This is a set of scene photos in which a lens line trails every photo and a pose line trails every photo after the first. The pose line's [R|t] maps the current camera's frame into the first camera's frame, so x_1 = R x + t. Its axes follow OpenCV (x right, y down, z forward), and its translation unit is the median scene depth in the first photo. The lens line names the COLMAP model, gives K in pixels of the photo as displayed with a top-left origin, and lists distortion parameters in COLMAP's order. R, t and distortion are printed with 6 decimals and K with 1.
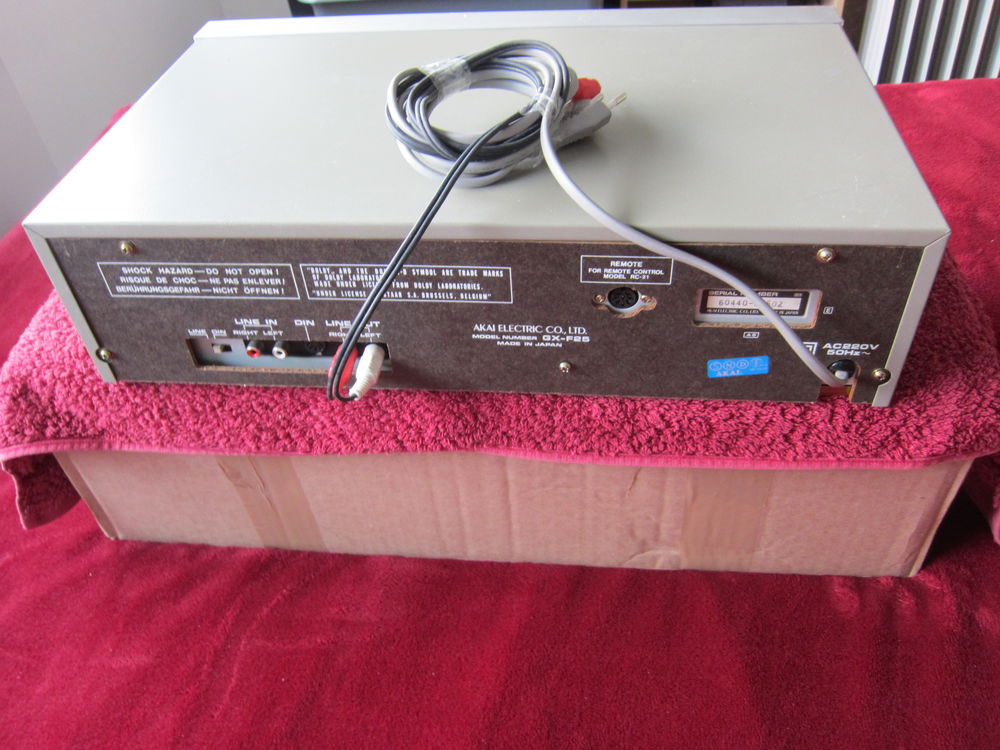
lens RADIAL K [[836.8, 0, 502.0], [0, 836.8, 376.2], [0, 0, 1]] dist [-0.063435, 0.031965]
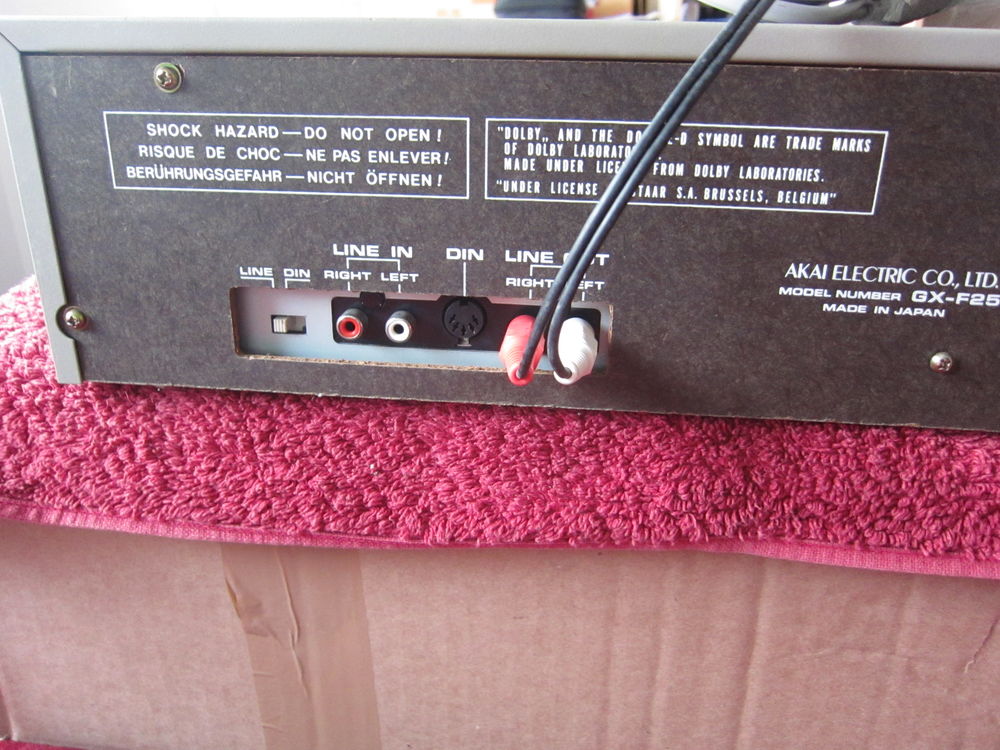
lens RADIAL K [[832.8, 0, 496.1], [0, 832.8, 372.8], [0, 0, 1]] dist [-0.060711, 0.027193]
pose [[0.997740, 0.062654, 0.024262, -0.216797], [-0.050092, 0.934336, -0.352855, 0.190102], [-0.044776, 0.350842, 0.935363, 0.502843]]
